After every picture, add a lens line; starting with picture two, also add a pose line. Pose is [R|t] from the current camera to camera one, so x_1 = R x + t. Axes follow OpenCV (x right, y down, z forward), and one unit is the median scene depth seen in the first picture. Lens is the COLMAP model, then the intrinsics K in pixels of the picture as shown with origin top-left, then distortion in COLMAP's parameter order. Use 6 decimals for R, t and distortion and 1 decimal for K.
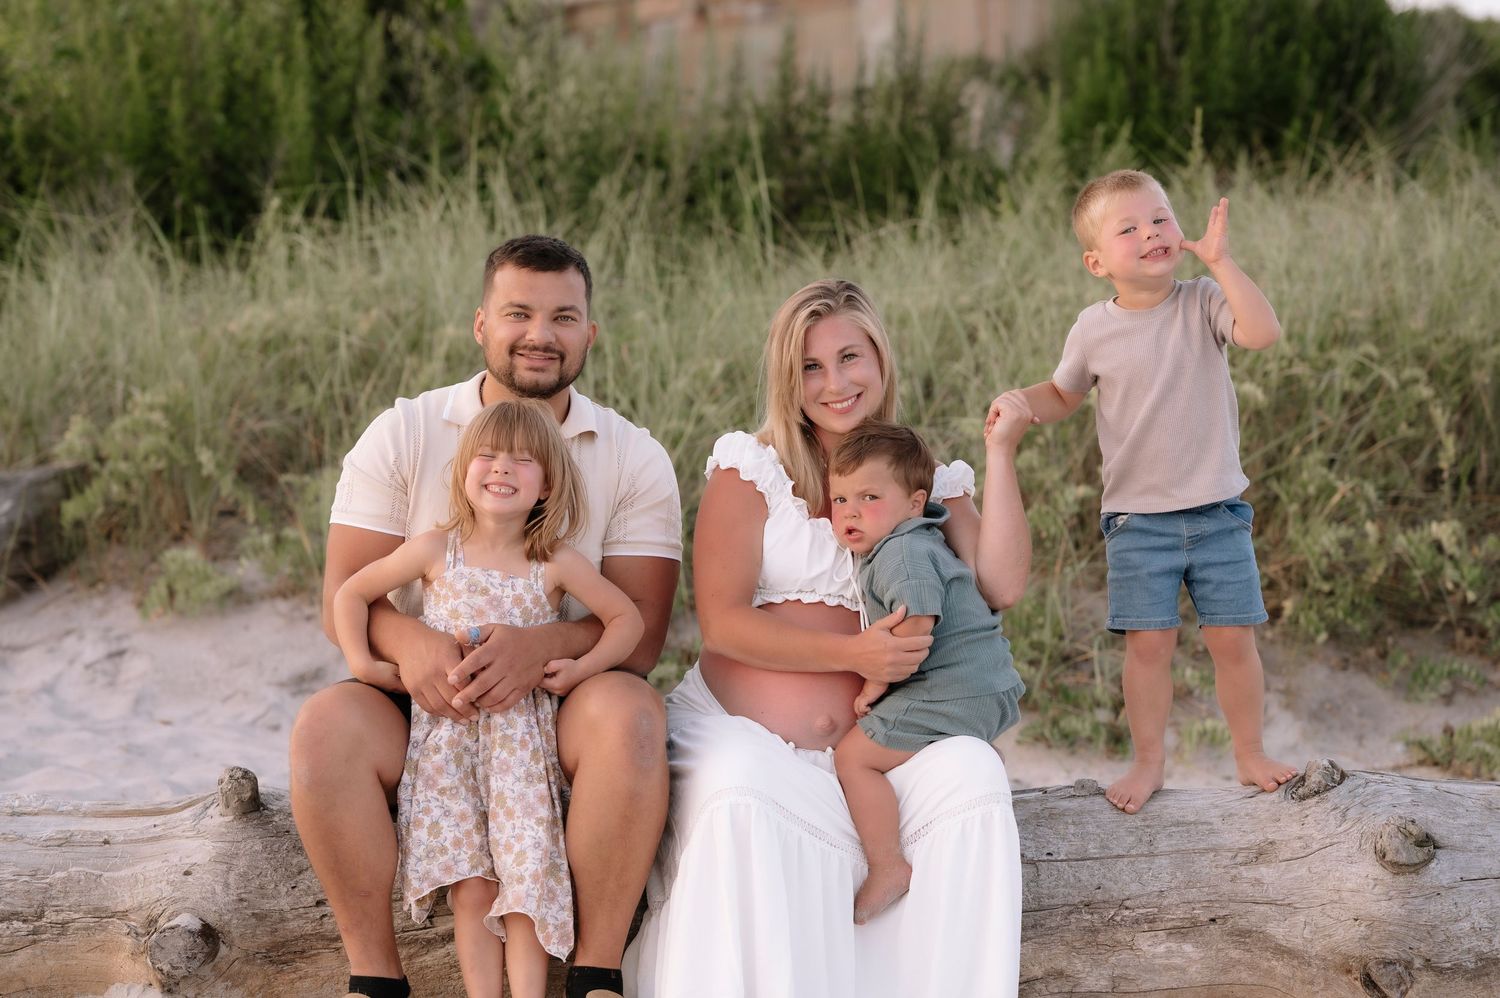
lens RADIAL K [[3661.8, 0, 750.0], [0, 3661.8, 499.0], [0, 0, 1]] dist [0.029810, -0.533578]
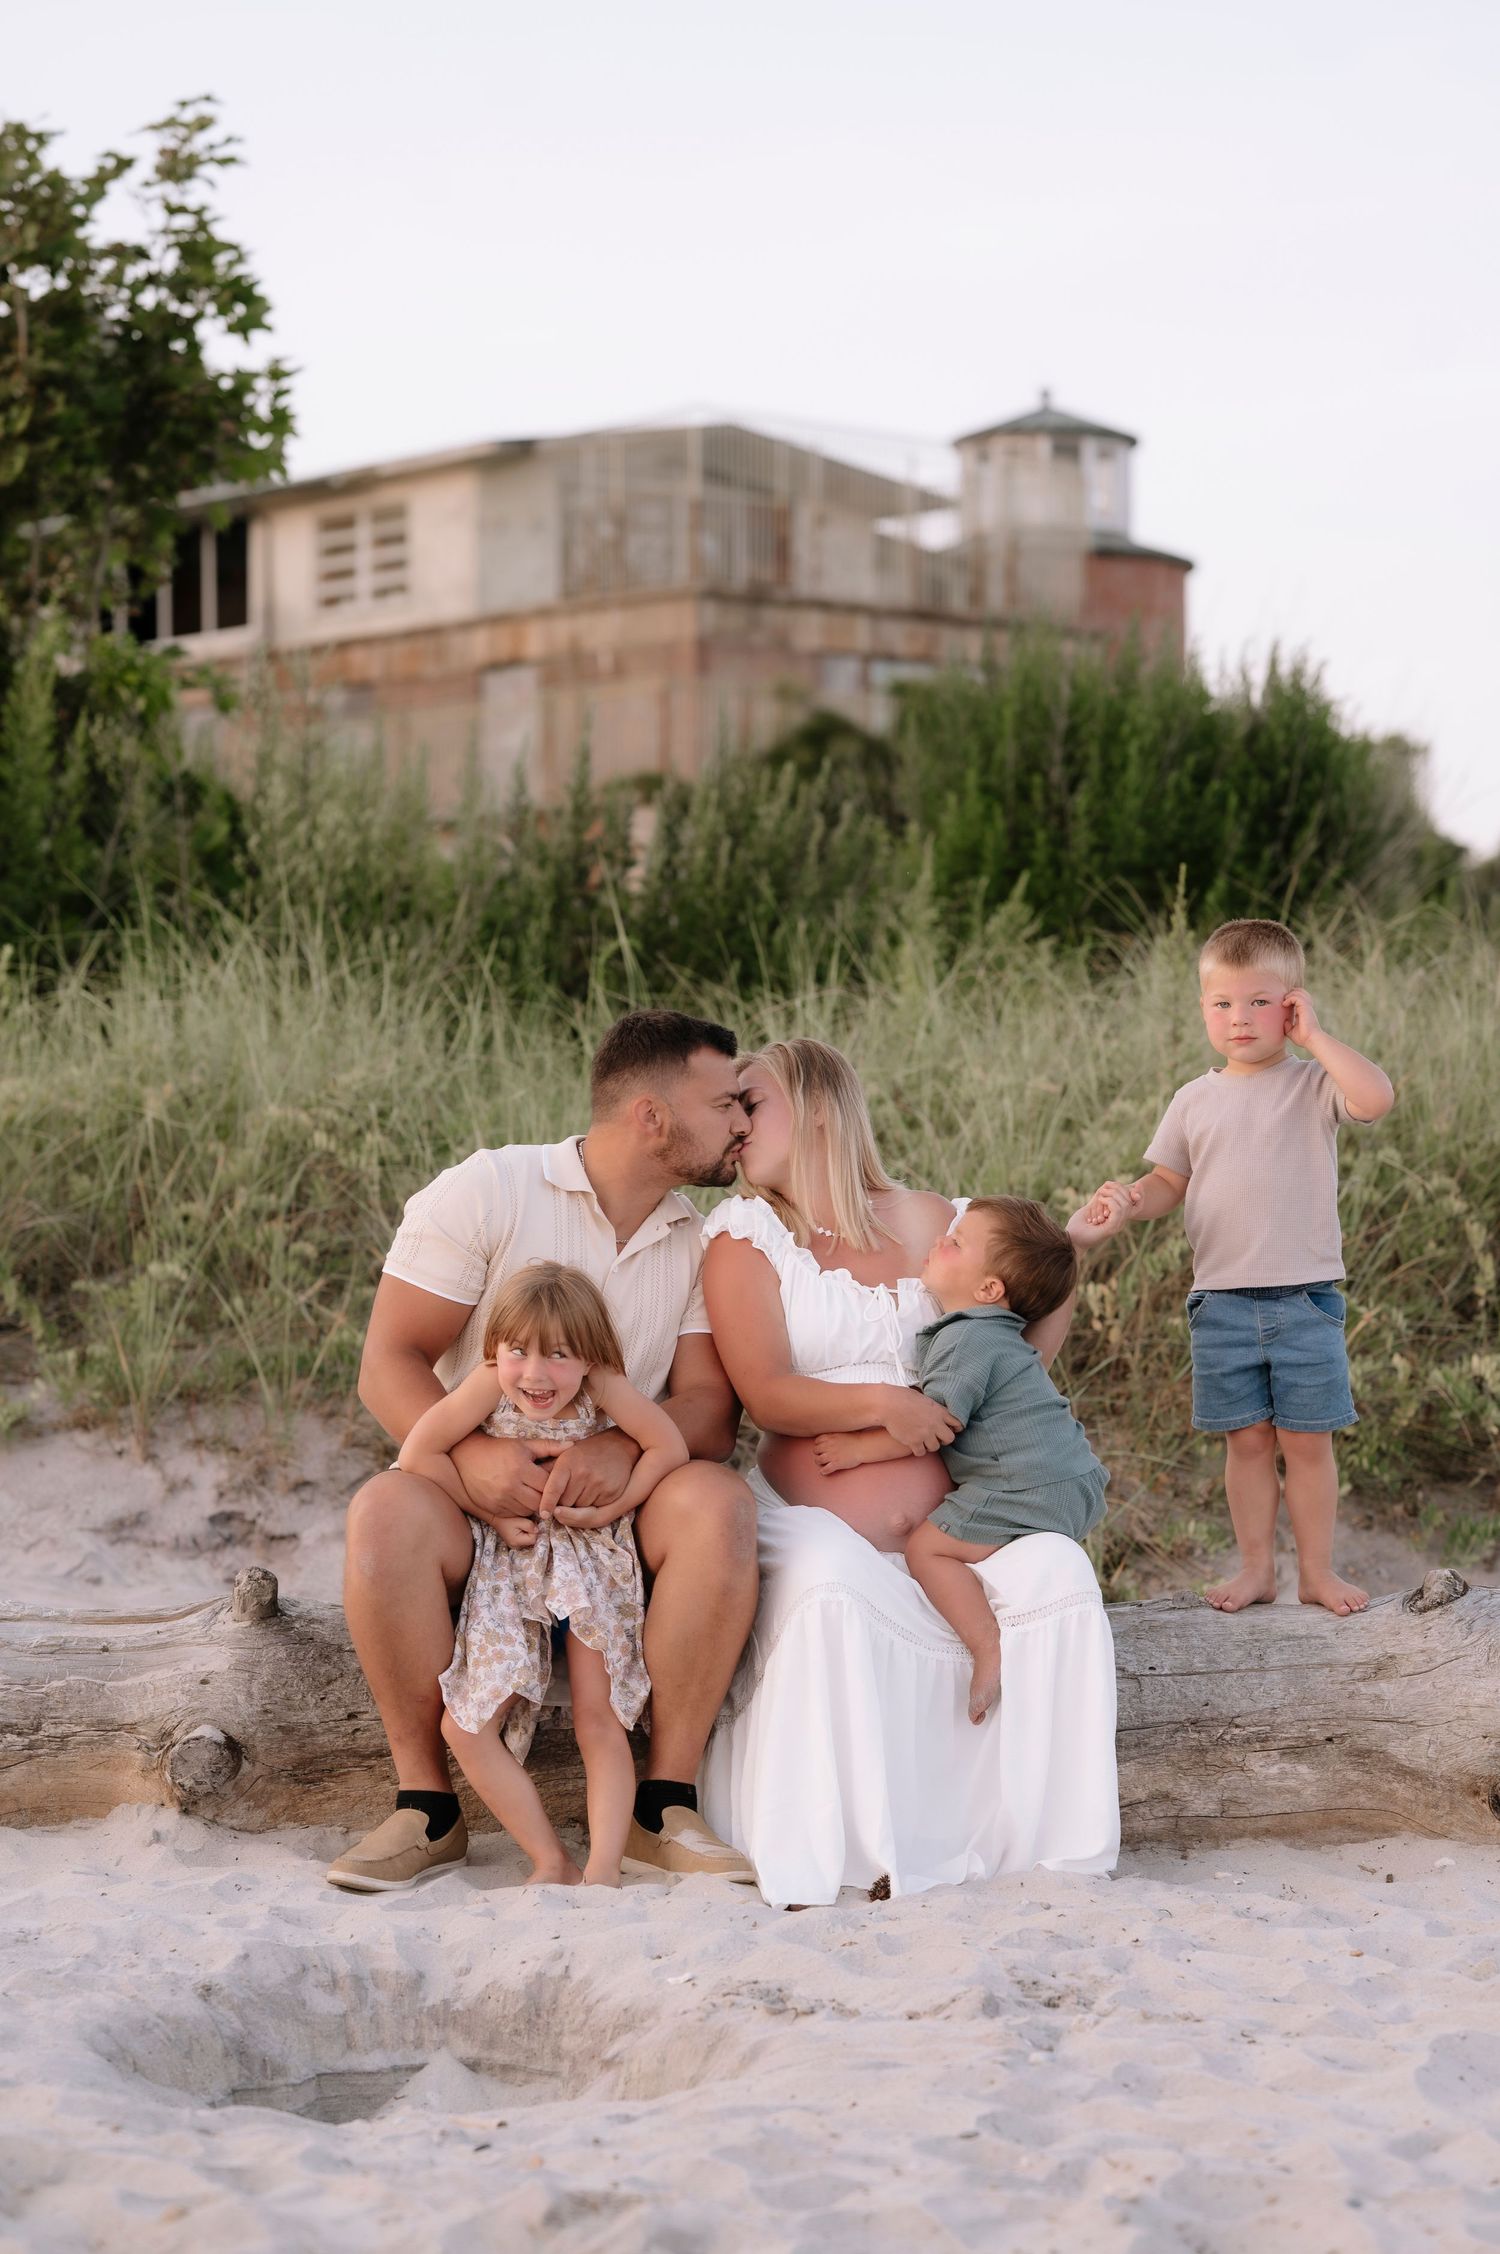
lens RADIAL K [[5502.5, 0, 750.0], [0, 5502.5, 1127.0], [0, 0, 1]] dist [0.029810, -0.533578]
pose [[0.994817, 0.021228, 0.099437, -0.105588], [-0.015789, 0.998352, -0.055172, 0.025634], [-0.100444, 0.053316, 0.993513, -0.247961]]
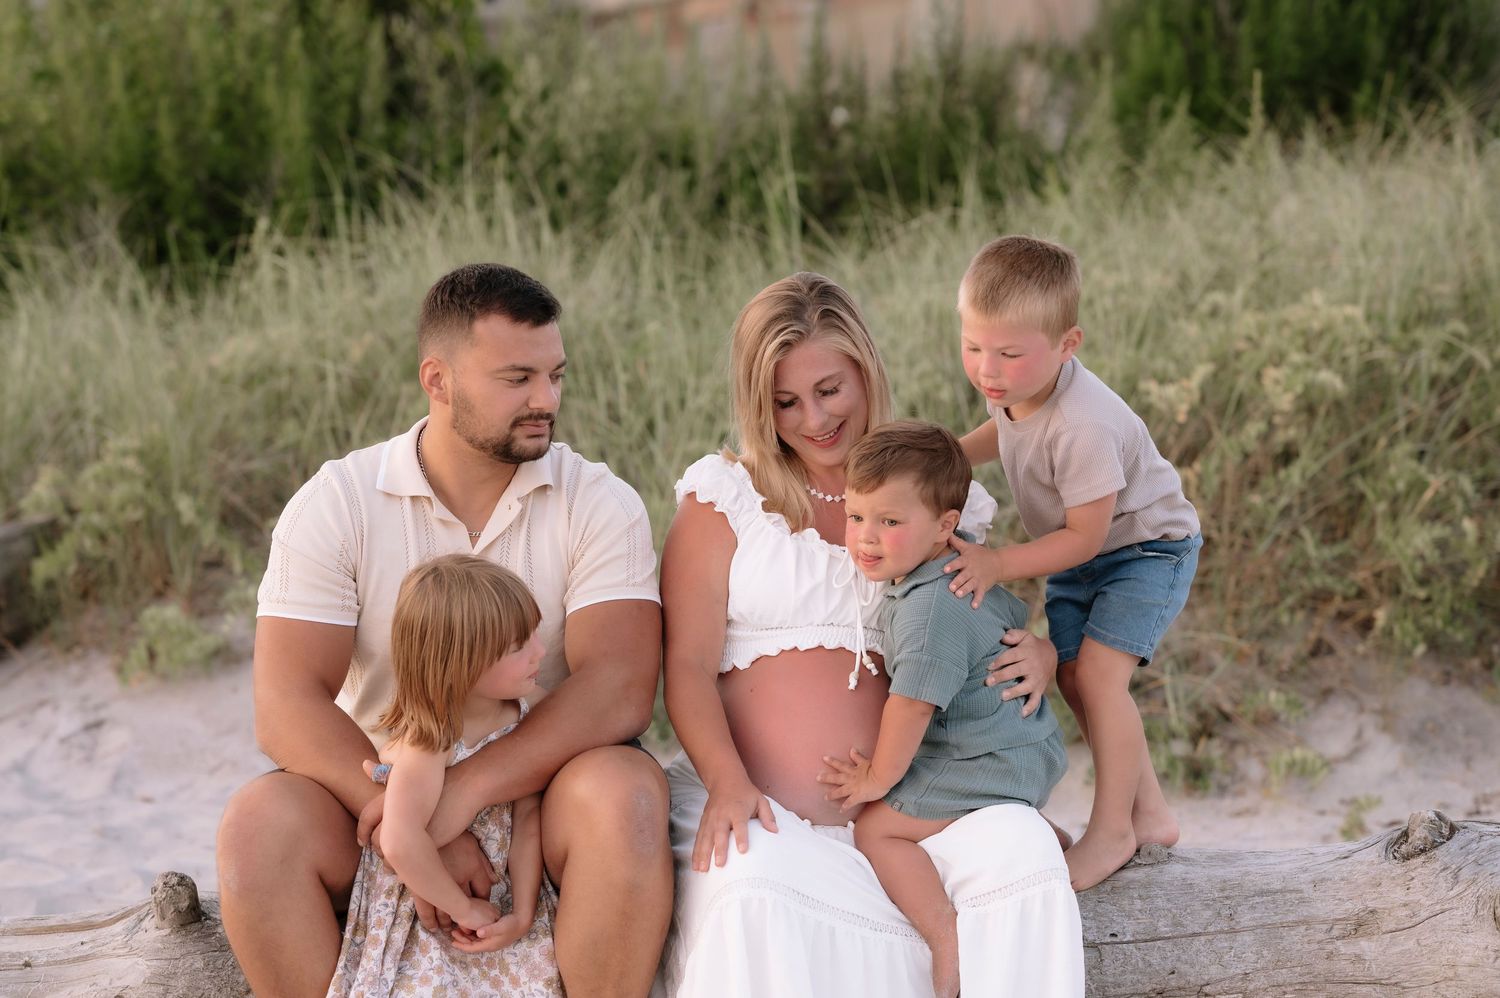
lens RADIAL K [[3675.4, 0, 750.0], [0, 3675.4, 499.0], [0, 0, 1]] dist [0.052746, -0.758227]
pose [[0.998682, -0.045700, -0.023346, 0.014172], [0.045670, 0.998955, -0.001808, -0.004900], [0.023404, 0.000739, 0.999726, 0.089996]]
